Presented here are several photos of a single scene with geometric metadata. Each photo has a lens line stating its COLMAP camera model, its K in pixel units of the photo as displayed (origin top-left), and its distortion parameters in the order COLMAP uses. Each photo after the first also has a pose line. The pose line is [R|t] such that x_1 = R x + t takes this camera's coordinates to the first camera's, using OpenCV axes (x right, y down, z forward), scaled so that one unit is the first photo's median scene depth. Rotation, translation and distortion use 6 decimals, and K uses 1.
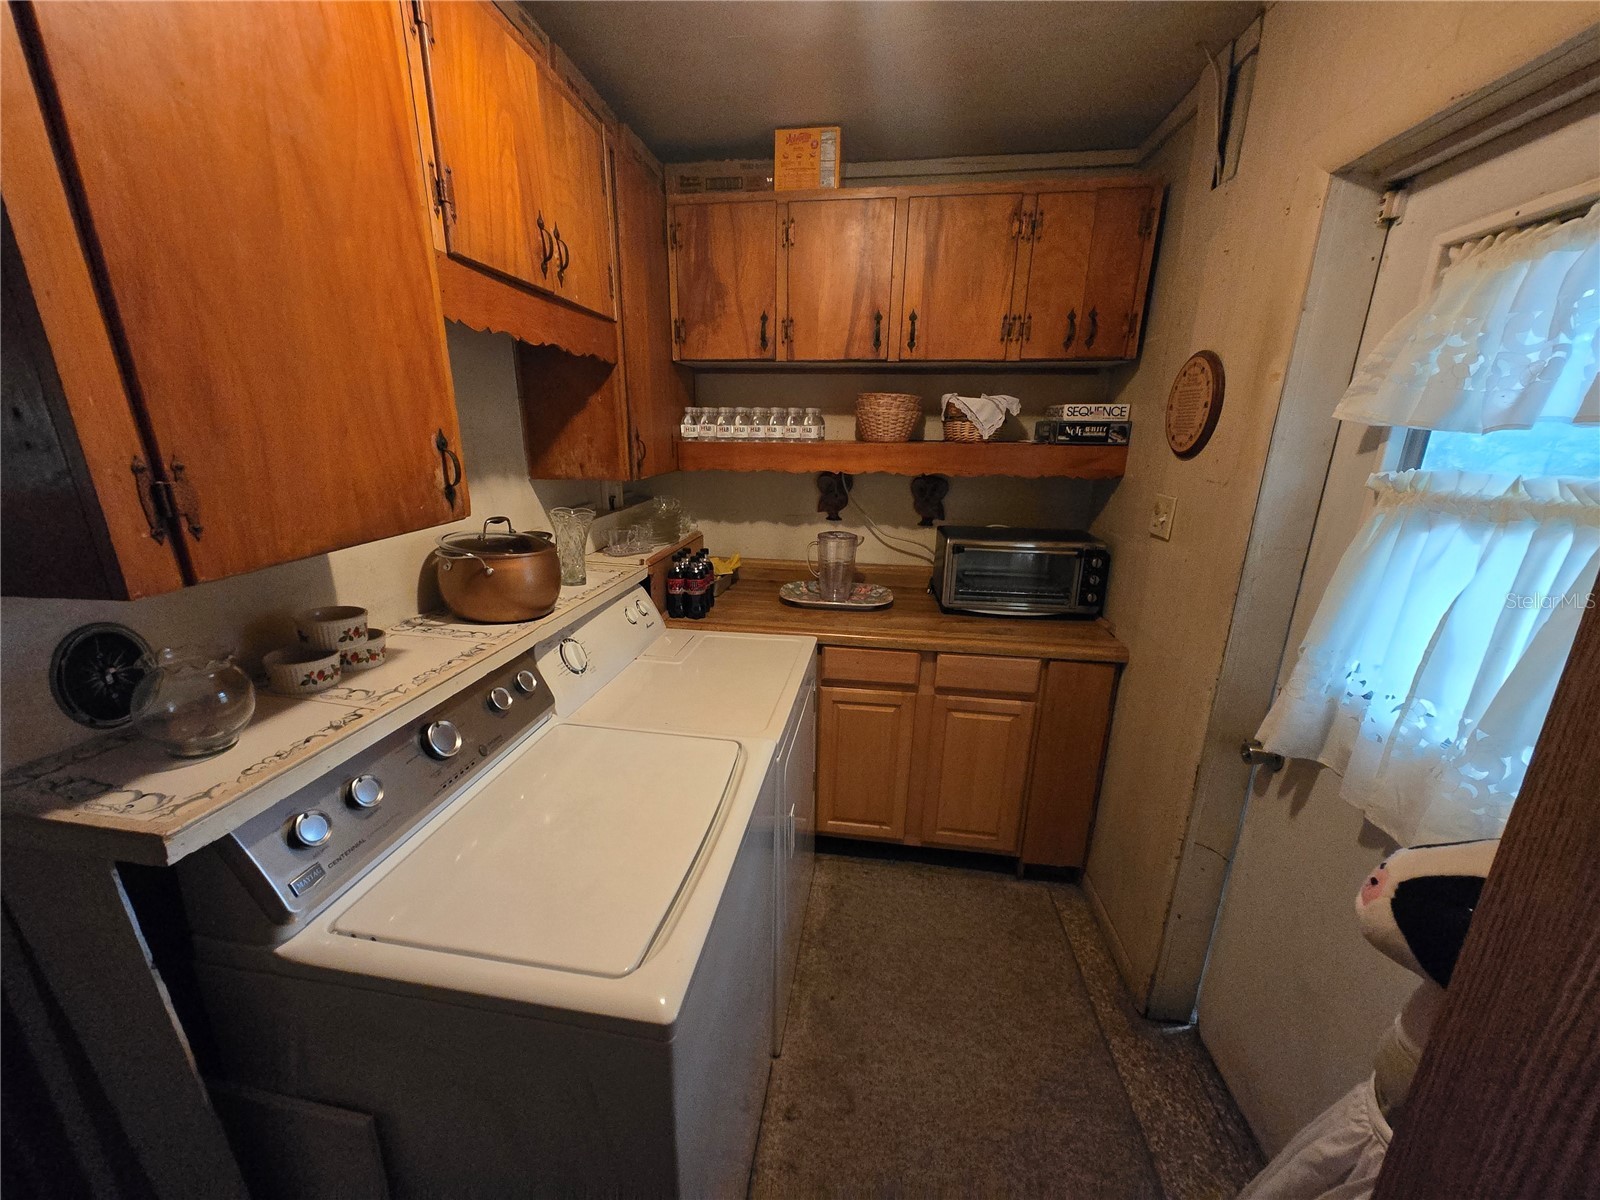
lens RADIAL K [[652.7, 0, 799.2], [0, 652.7, 604.7], [0, 0, 1]] dist [0.012209, -0.000412]
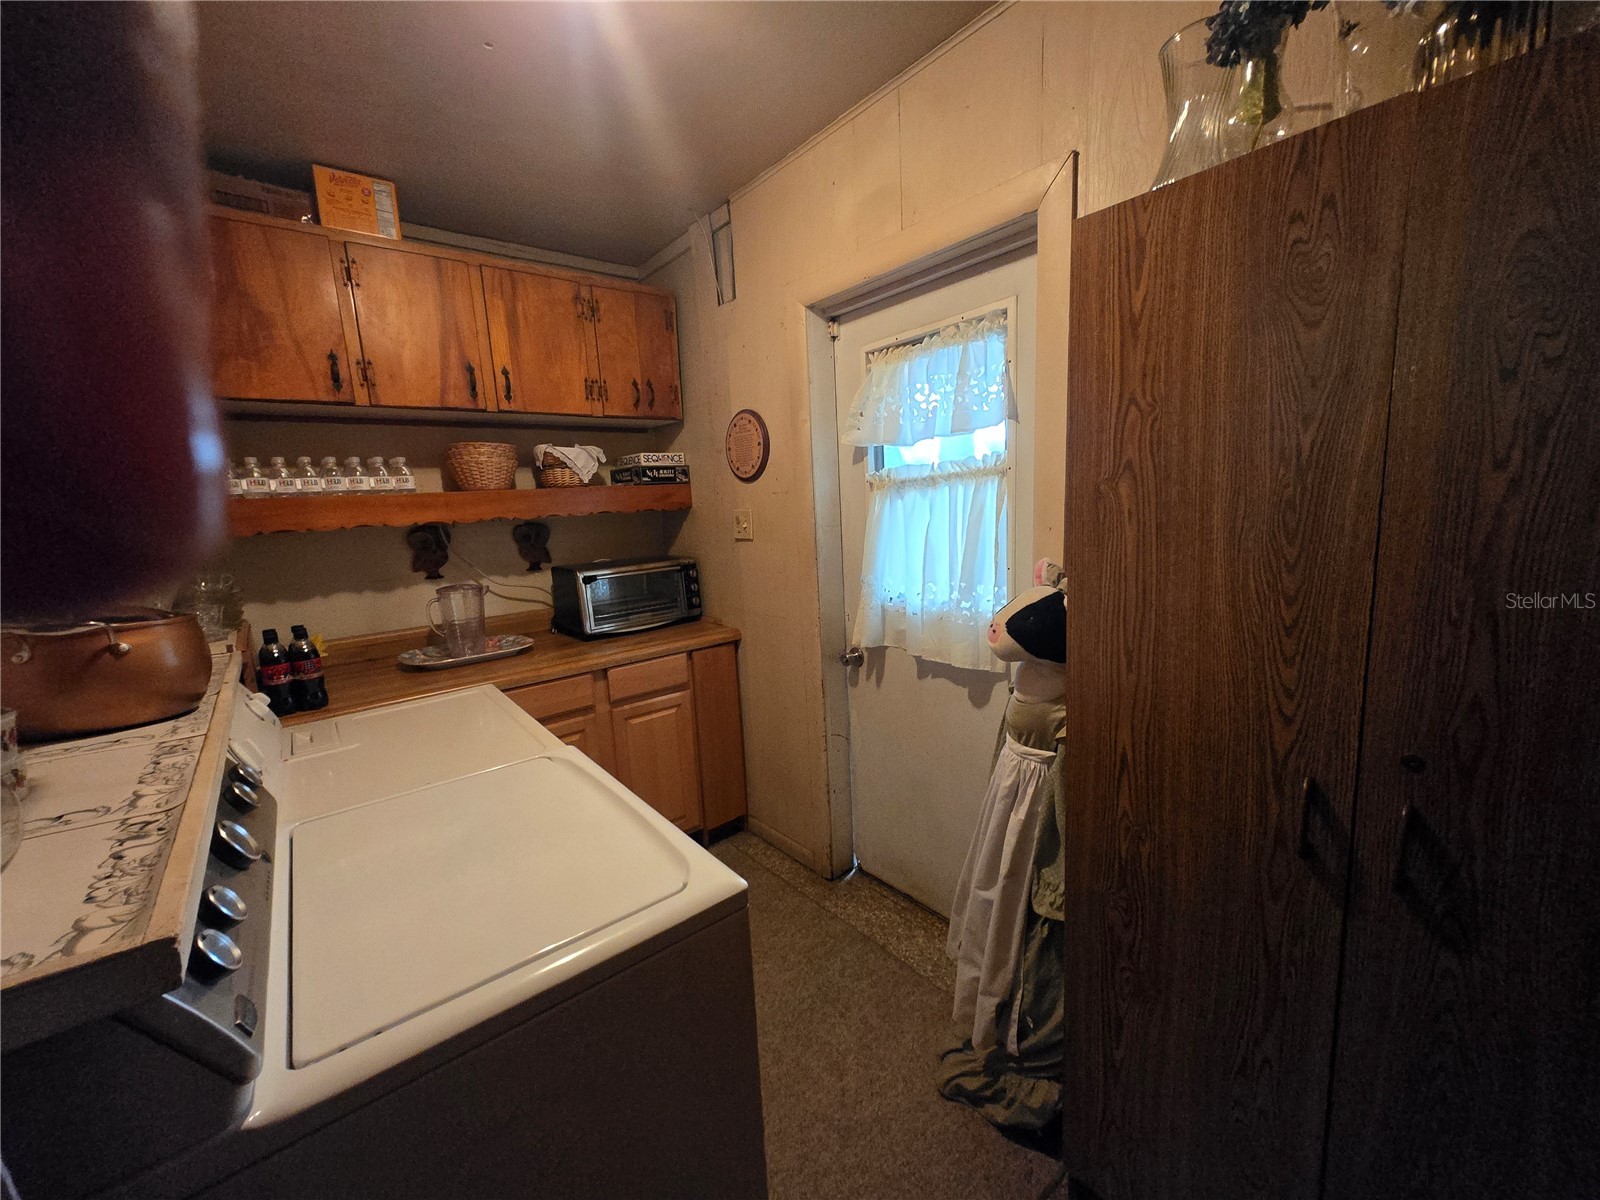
lens RADIAL K [[652.7, 0, 799.2], [0, 652.7, 604.7], [0, 0, 1]] dist [0.012209, -0.000412]
pose [[0.654815, -0.165996, 0.737335, -0.364456], [0.267673, 0.963284, -0.020853, 0.078205], [-0.706801, 0.211020, 0.675206, 0.014810]]
